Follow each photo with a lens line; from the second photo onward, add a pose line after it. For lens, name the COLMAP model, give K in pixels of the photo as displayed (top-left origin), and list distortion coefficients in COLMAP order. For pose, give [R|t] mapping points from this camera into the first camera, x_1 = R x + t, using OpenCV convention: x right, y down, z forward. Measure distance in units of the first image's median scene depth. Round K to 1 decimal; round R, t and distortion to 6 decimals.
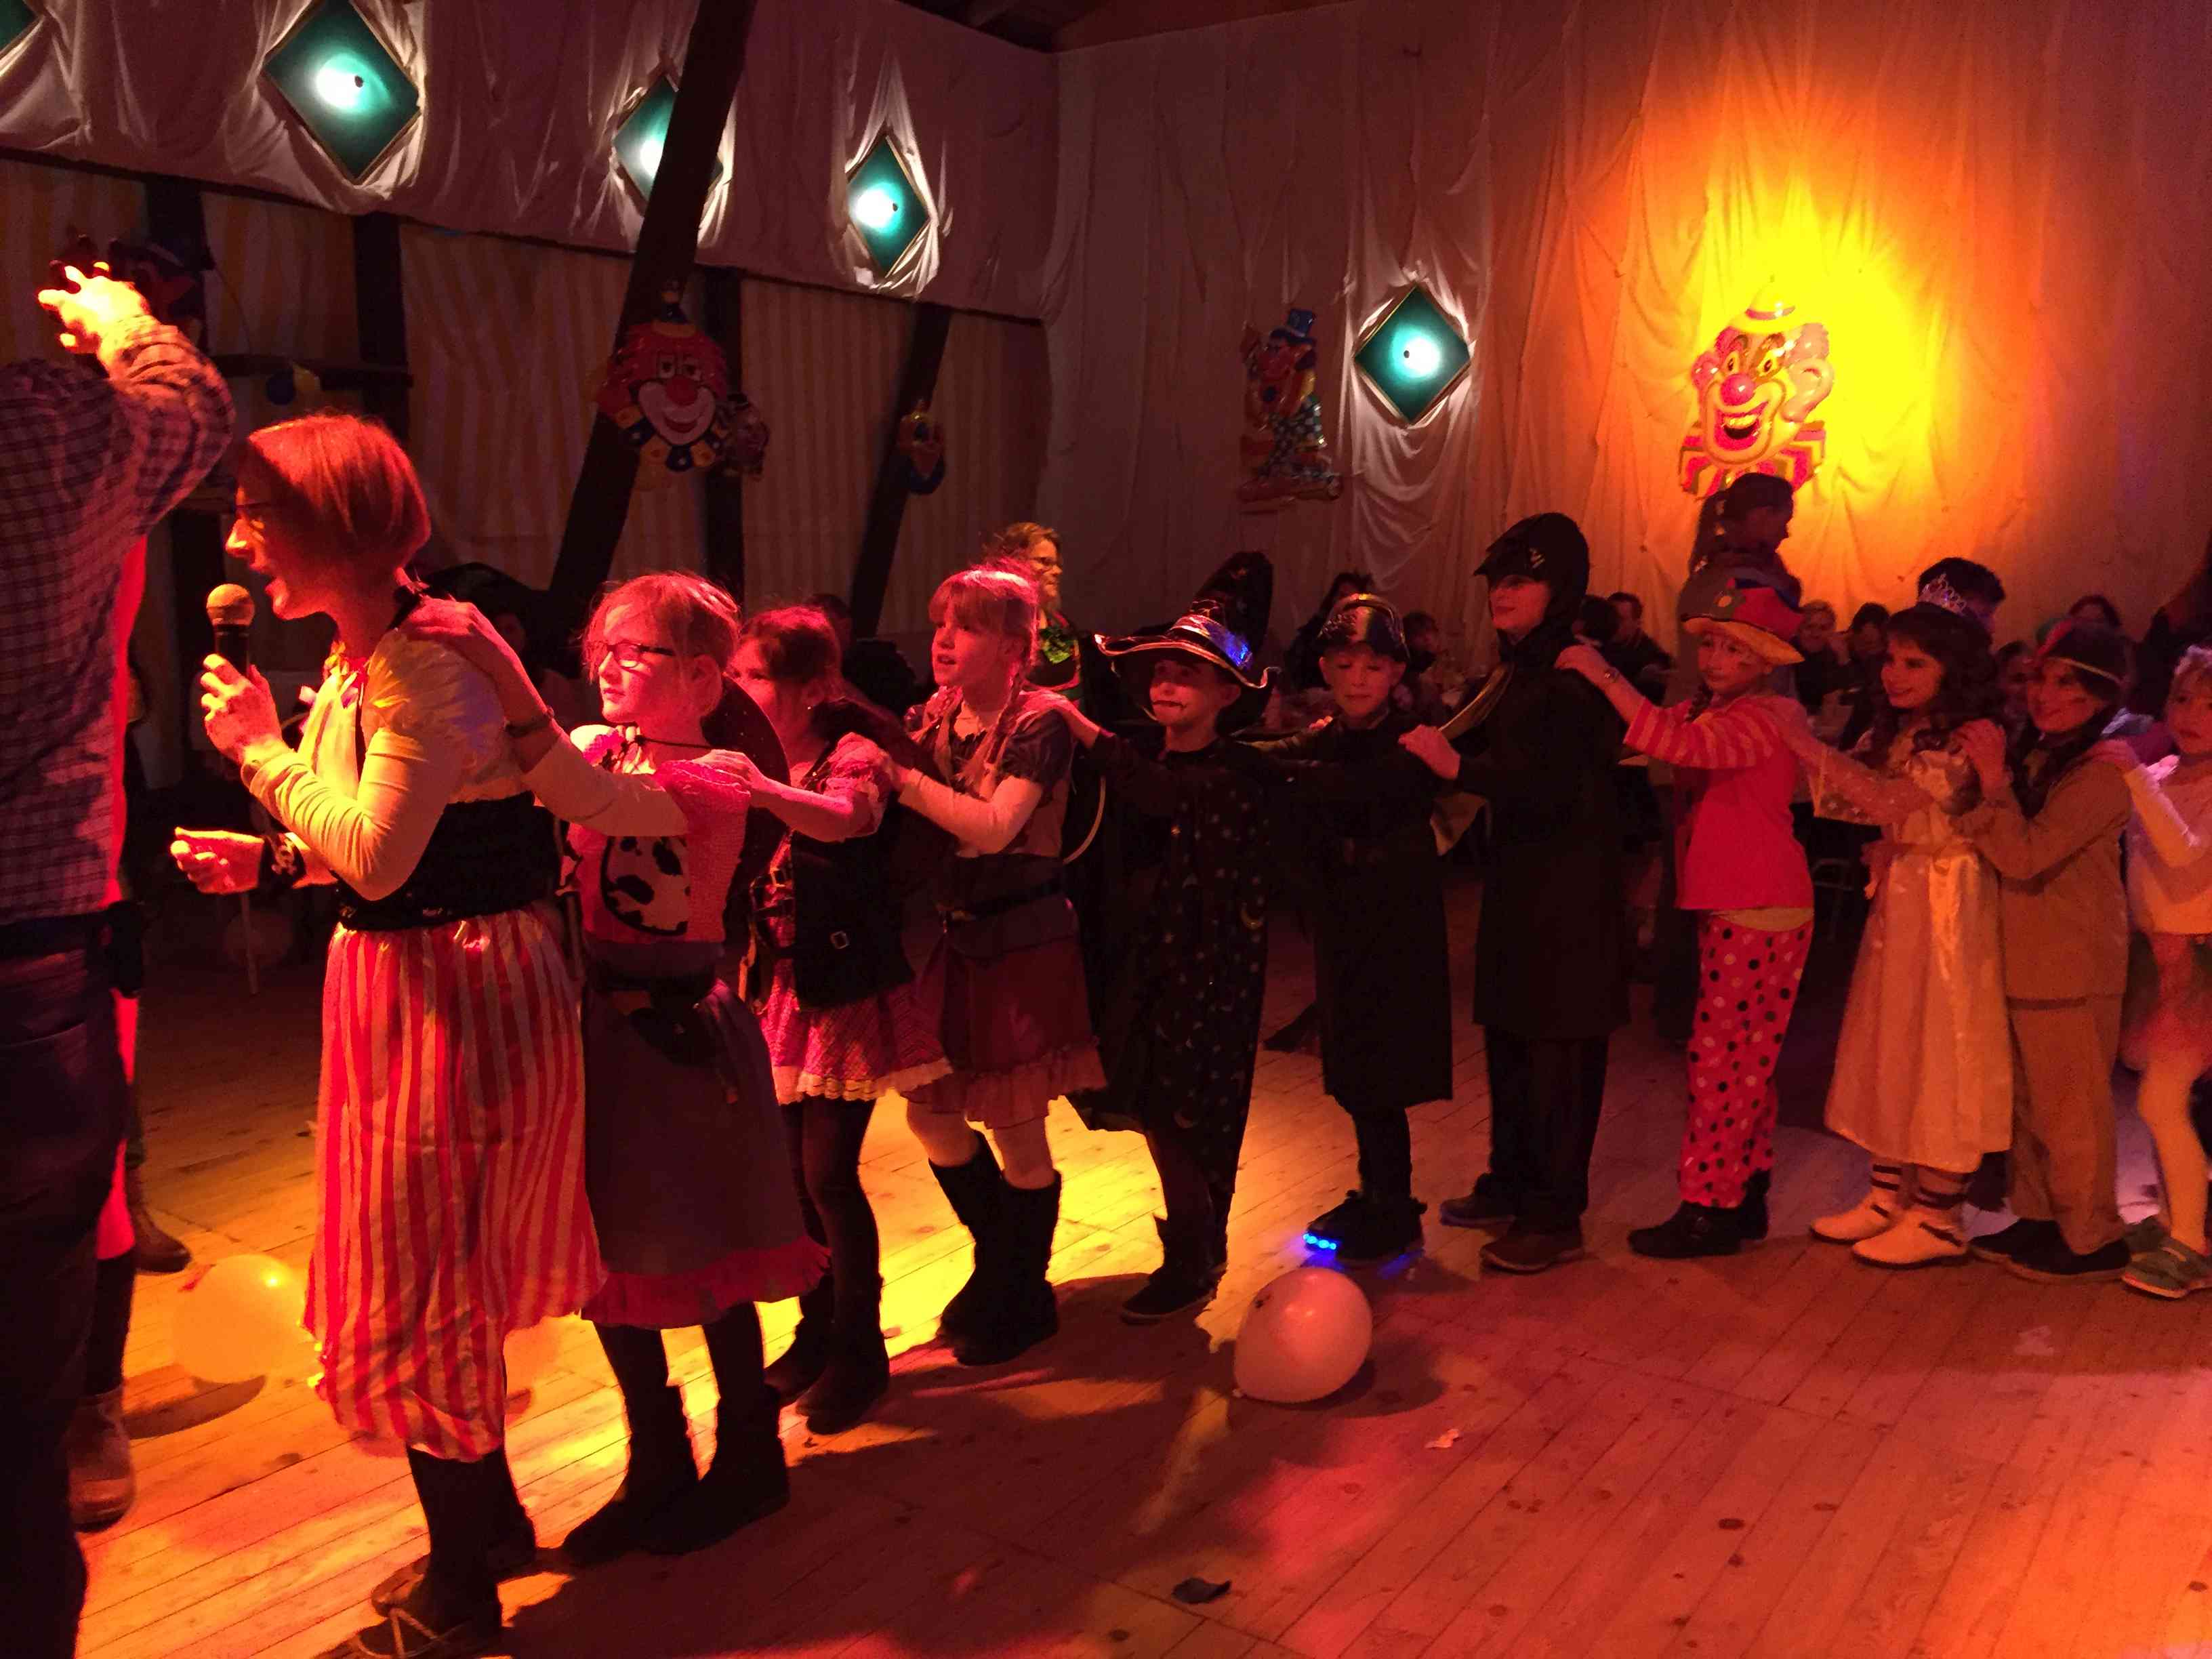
lens RADIAL K [[1862.3, 0, 1093.1], [0, 1862.3, 822.5], [0, 0, 1]] dist [0.077688, -0.089751]
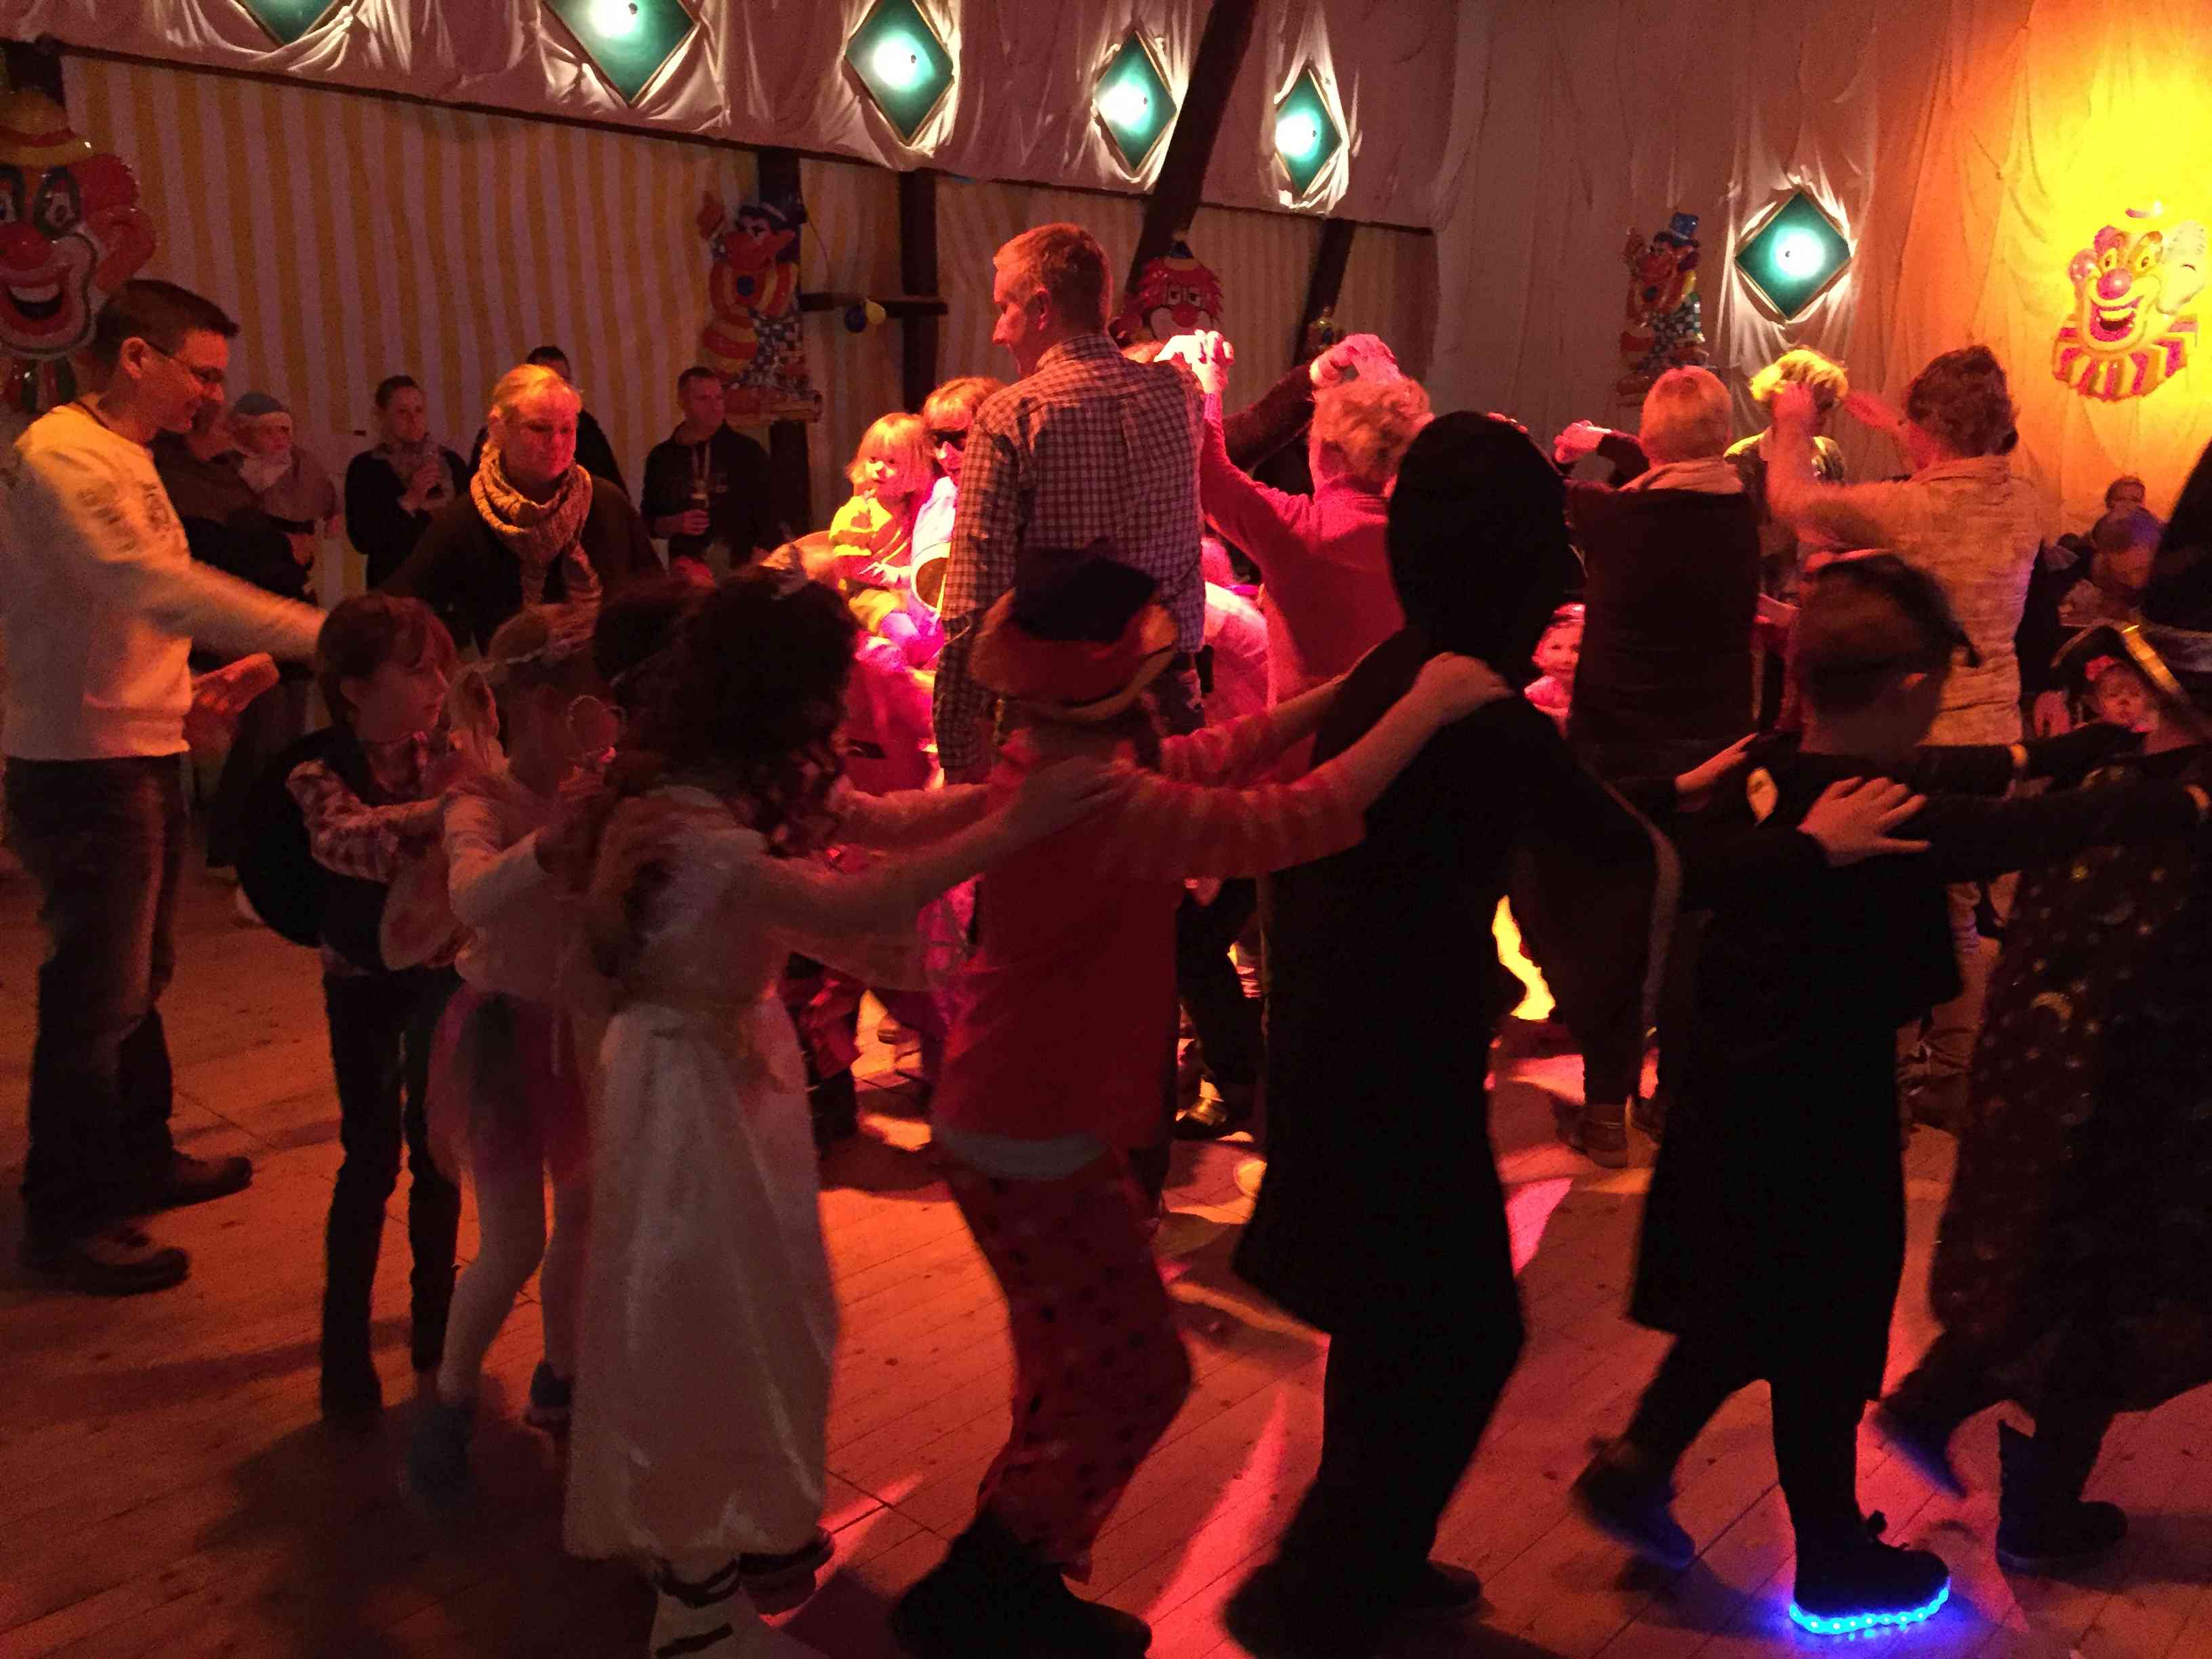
lens RADIAL K [[1862.3, 0, 1098.3], [0, 1862.3, 836.5], [0, 0, 1]] dist [0.077688, -0.089751]
pose [[0.989573, 0.021363, -0.142440, -0.066105], [-0.012135, 0.997789, 0.065344, 0.020019], [0.143521, -0.062934, 0.987644, -0.159541]]
